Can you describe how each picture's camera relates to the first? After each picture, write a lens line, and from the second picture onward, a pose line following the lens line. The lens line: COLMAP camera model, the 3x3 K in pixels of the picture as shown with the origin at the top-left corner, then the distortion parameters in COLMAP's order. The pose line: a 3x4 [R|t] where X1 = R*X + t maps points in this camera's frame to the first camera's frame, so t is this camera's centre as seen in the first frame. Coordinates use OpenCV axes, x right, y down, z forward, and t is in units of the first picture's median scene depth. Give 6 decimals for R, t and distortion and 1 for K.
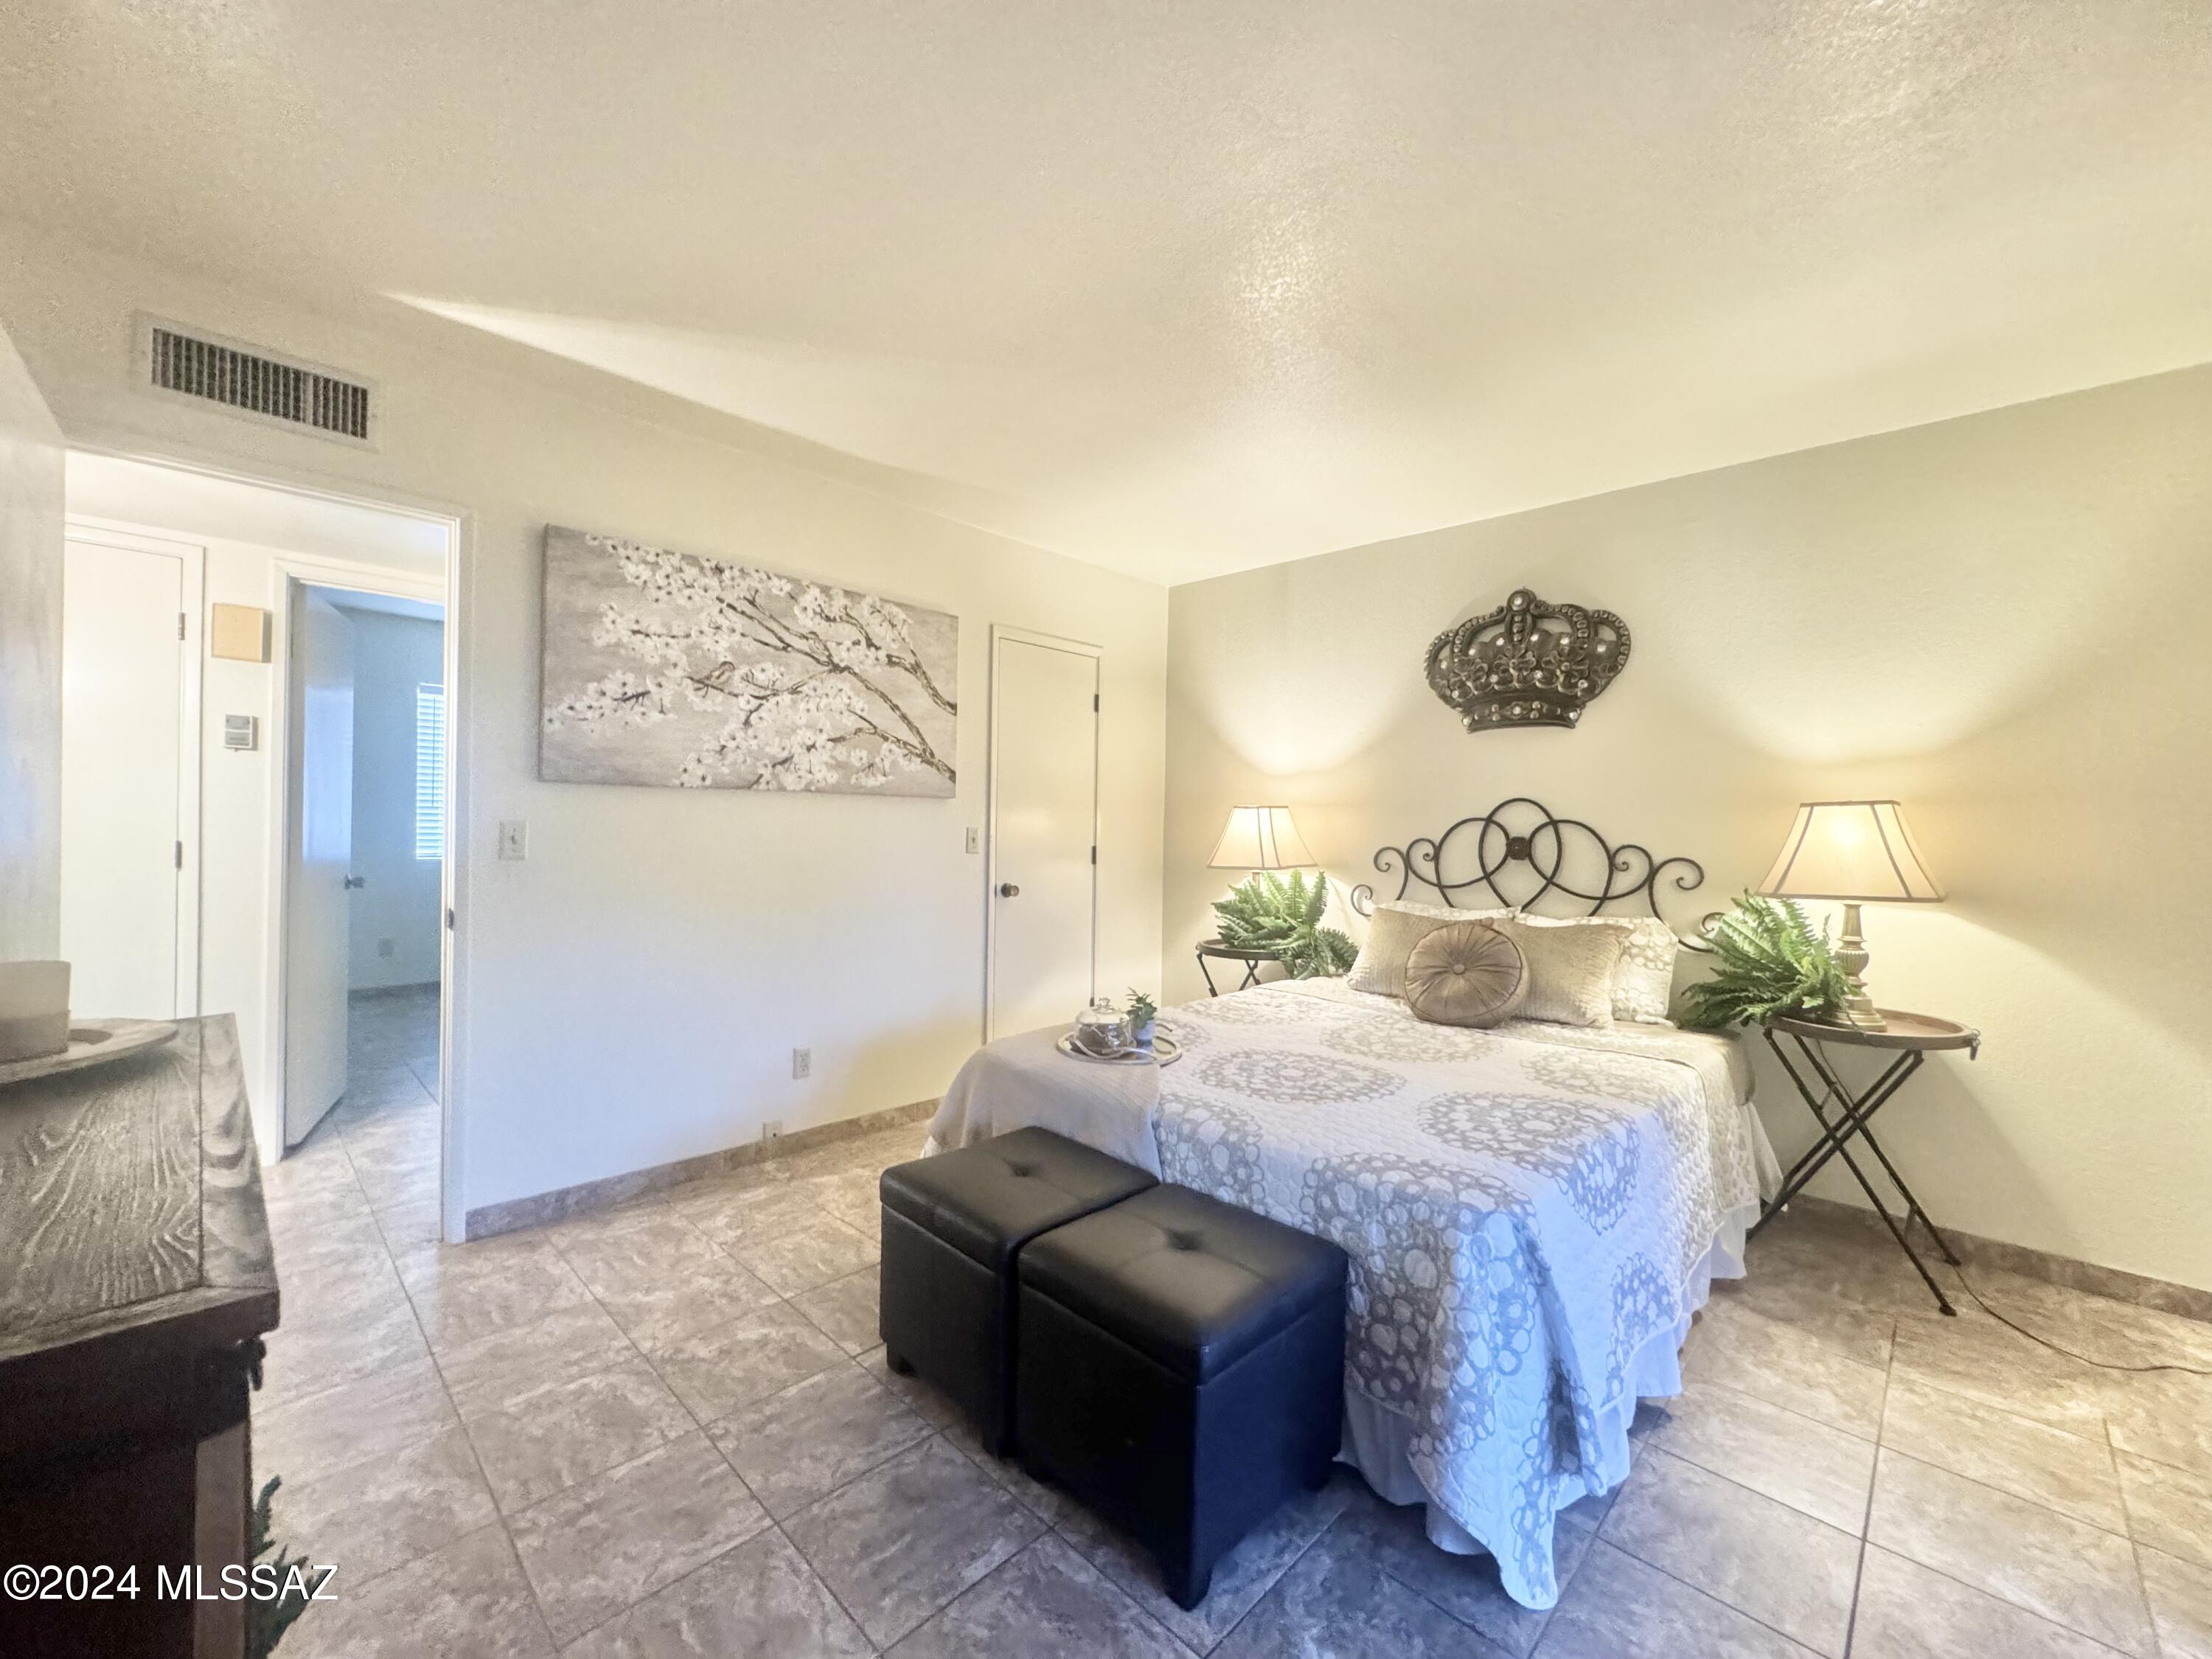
lens RADIAL K [[883.5, 0, 1097.7], [0, 883.5, 827.5], [0, 0, 1]] dist [0.000149, 0.000278]
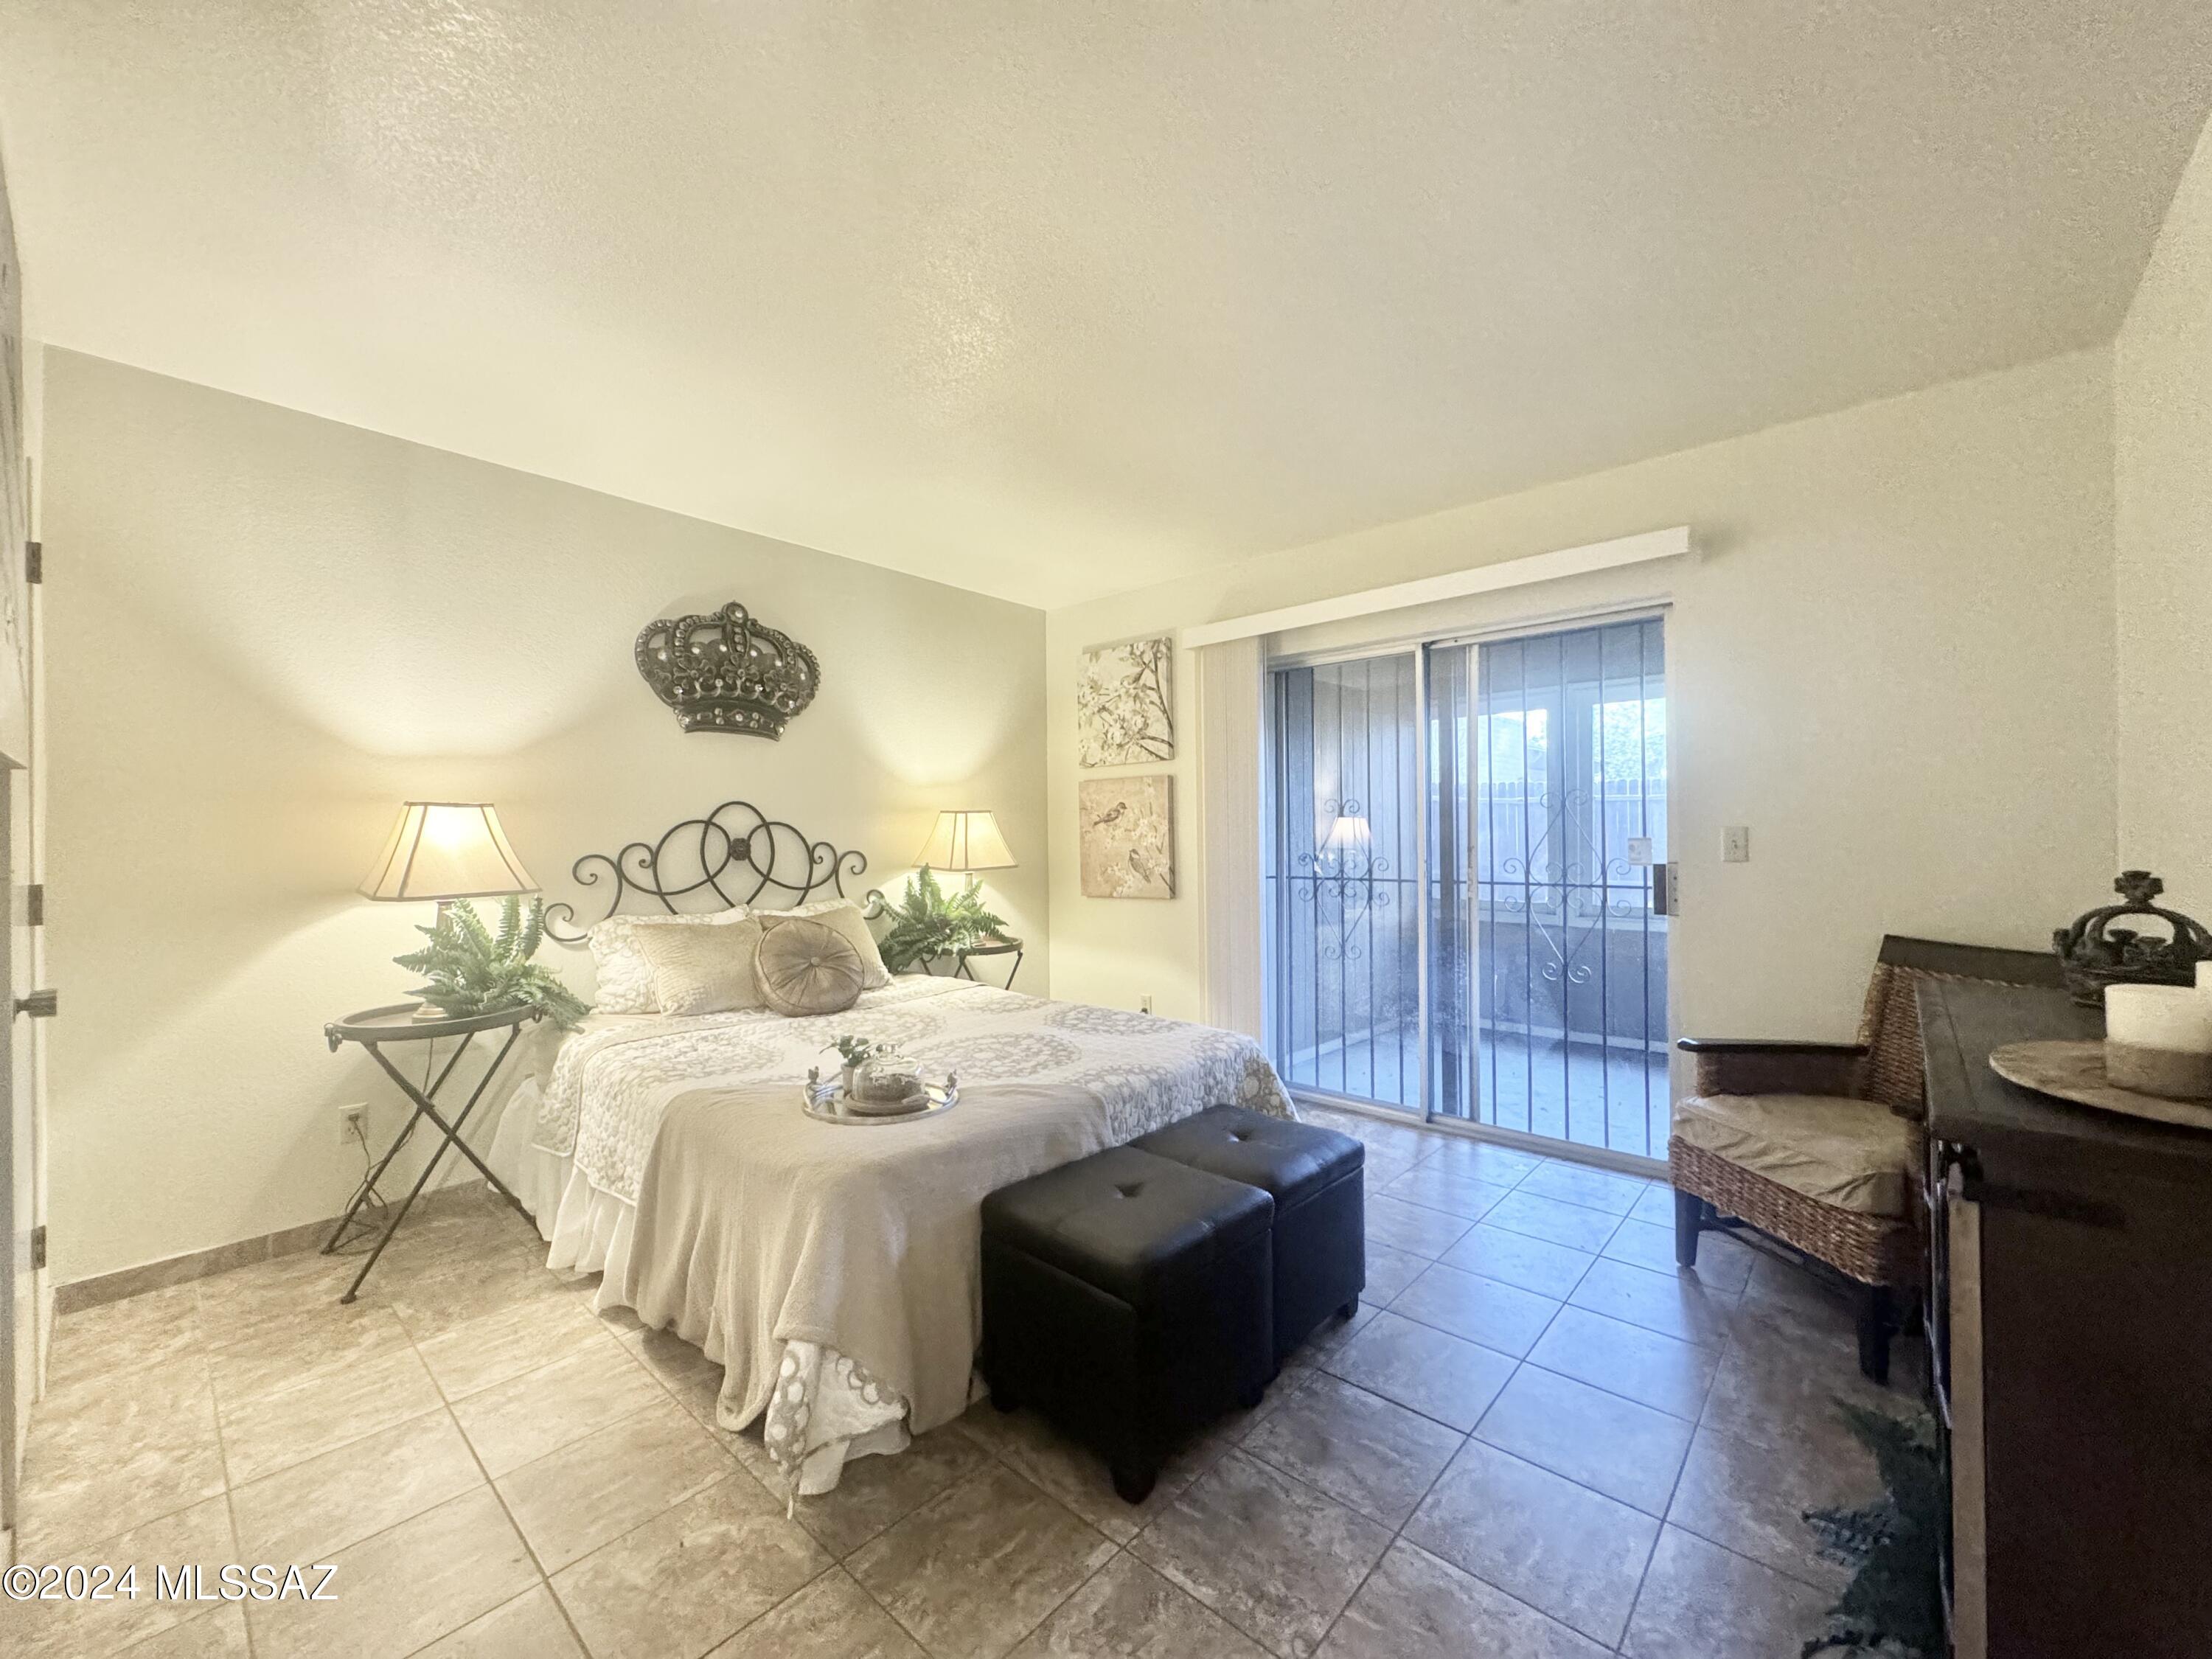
lens RADIAL K [[883.5, 0, 1109.5], [0, 883.5, 830.9], [0, 0, 1]] dist [0.000149, 0.000278]
pose [[-0.053222, -0.015004, 0.998470, -1.218982], [0.009437, 0.999835, 0.015527, -0.021448], [-0.998538, 0.010249, -0.053072, 1.257102]]
